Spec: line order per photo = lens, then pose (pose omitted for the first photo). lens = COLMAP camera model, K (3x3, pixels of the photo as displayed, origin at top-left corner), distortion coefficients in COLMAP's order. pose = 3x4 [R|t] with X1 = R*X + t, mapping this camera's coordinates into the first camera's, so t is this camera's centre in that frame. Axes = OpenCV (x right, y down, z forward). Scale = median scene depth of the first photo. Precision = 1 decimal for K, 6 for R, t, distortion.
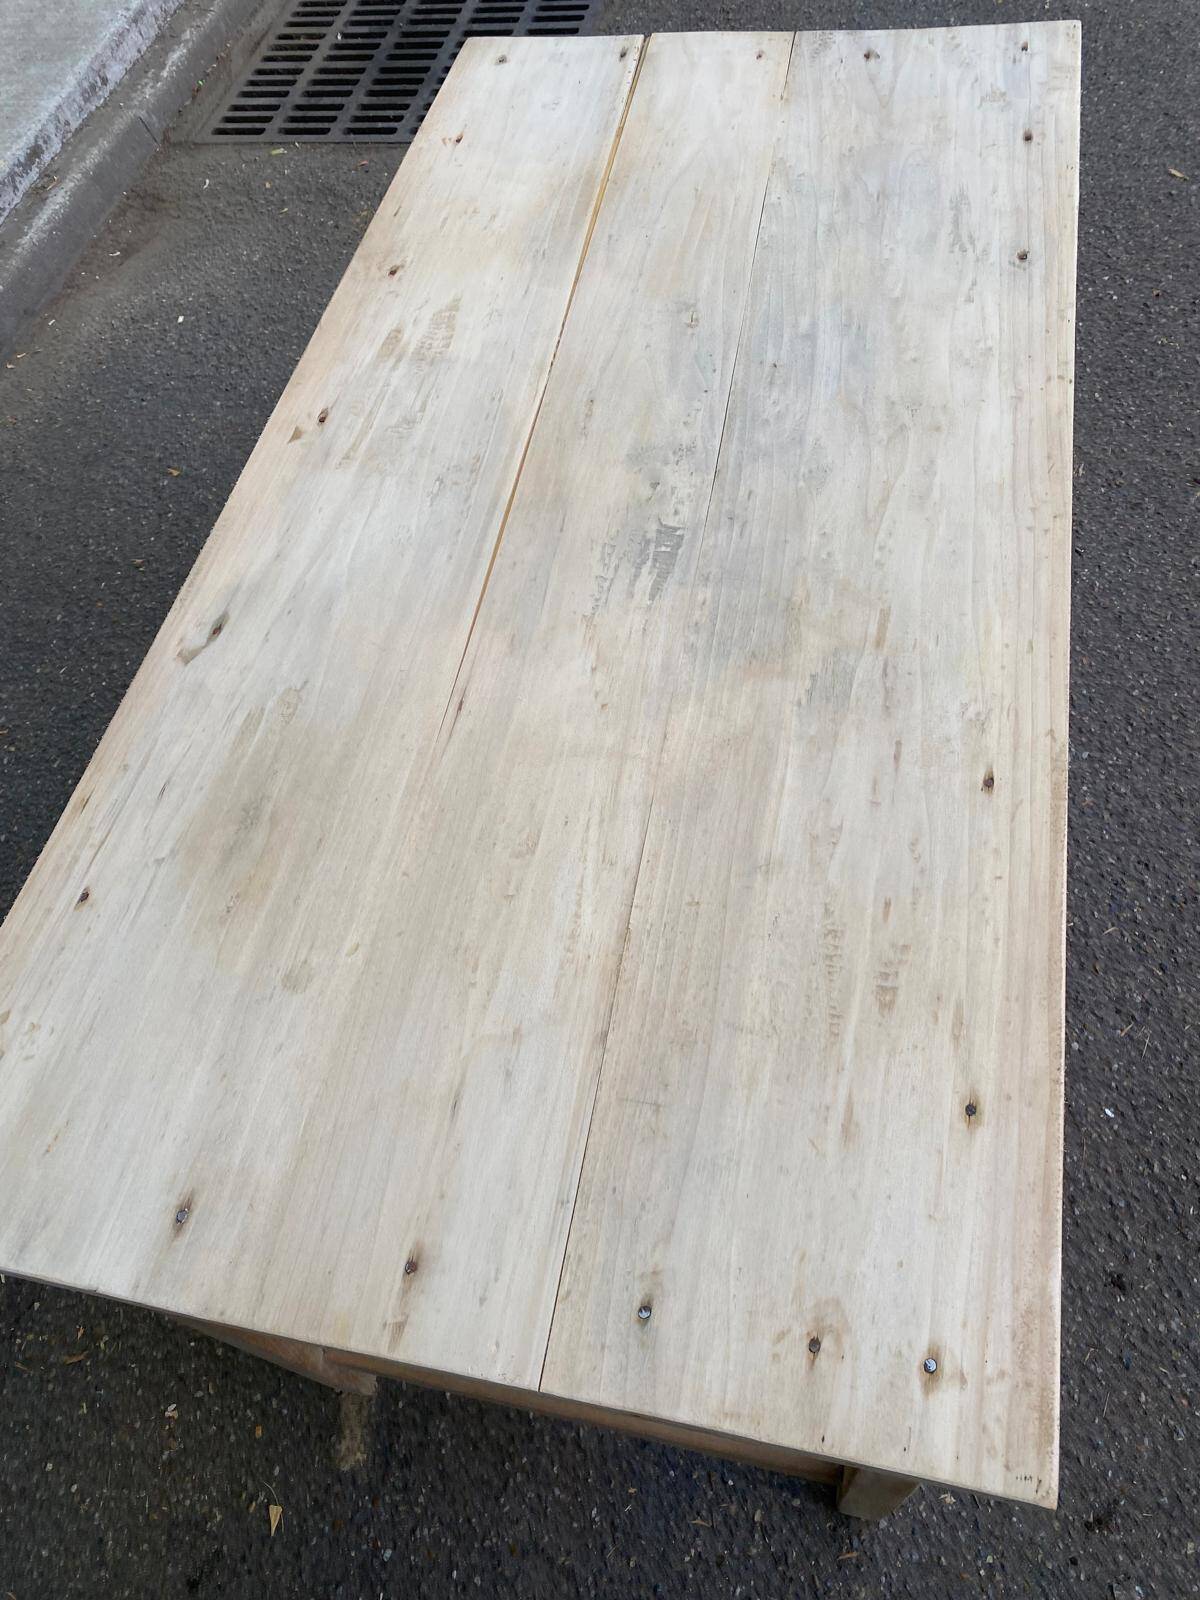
lens RADIAL K [[1231.0, 0, 624.9], [0, 1231.0, 770.2], [0, 0, 1]] dist [0.016108, -0.021952]
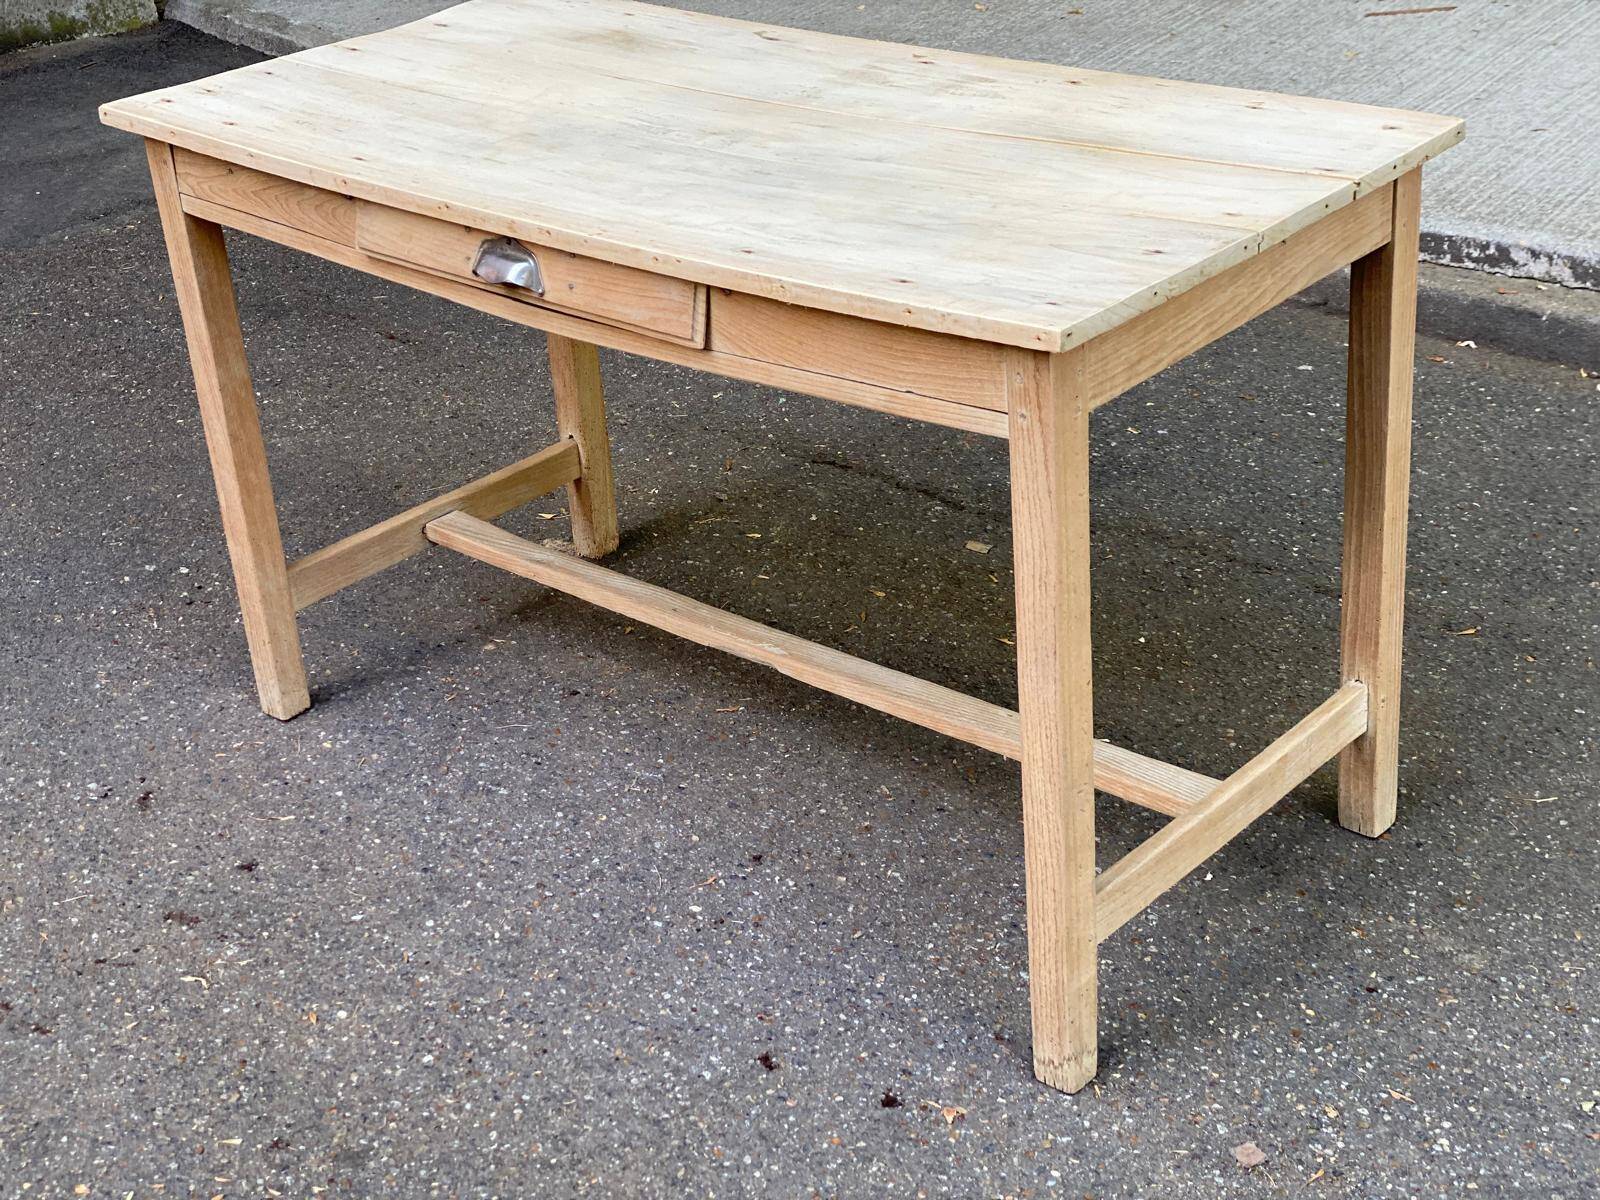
lens RADIAL K [[2408.4, 0, 795.2], [0, 2408.4, 568.7], [0, 0, 1]] dist [0.111596, 0.000000]
pose [[-0.481836, 0.521006, -0.704547, 1.909776], [-0.648282, 0.329002, 0.686650, -1.782515], [0.589547, 0.787597, 0.179234, 0.885573]]
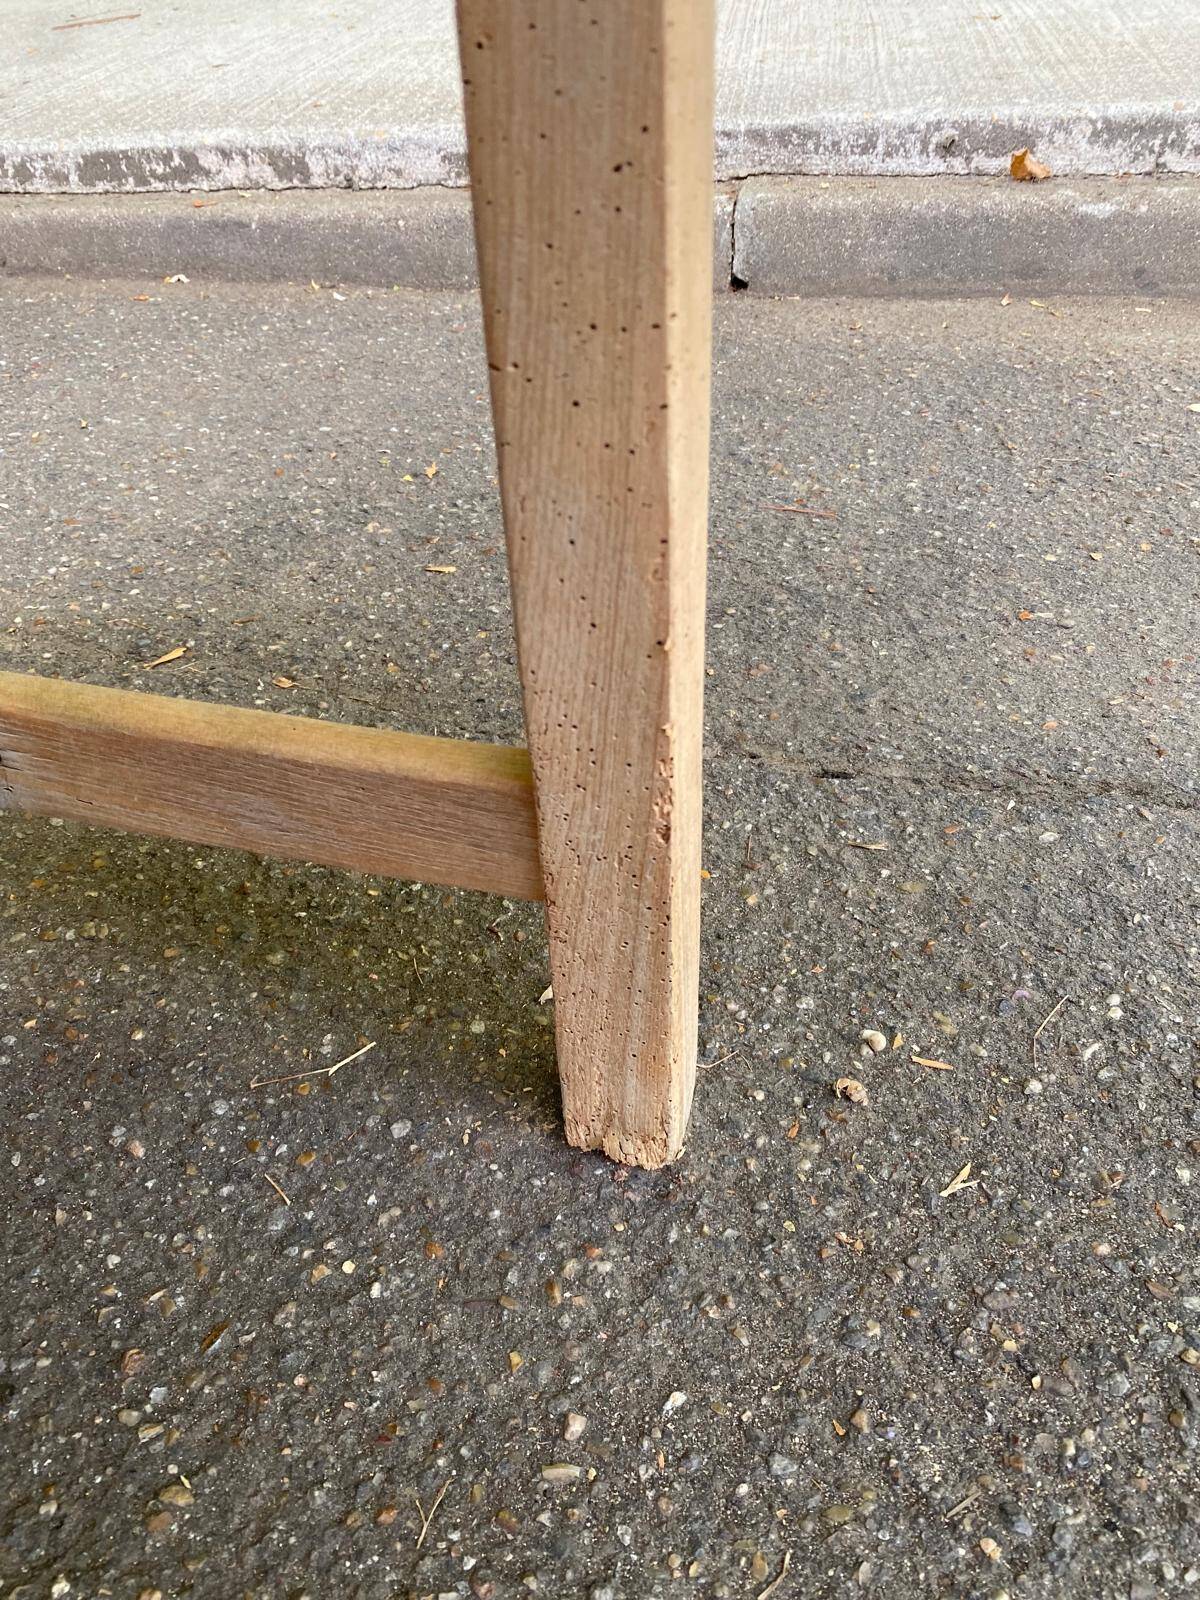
lens RADIAL K [[1231.0, 0, 604.8], [0, 1231.0, 791.0], [0, 0, 1]] dist [0.016108, -0.021952]
pose [[-0.000525, 0.709049, -0.705159, 0.121203], [-0.795534, 0.426965, 0.429913, -0.803963], [0.605908, 0.561204, 0.563848, 1.717306]]
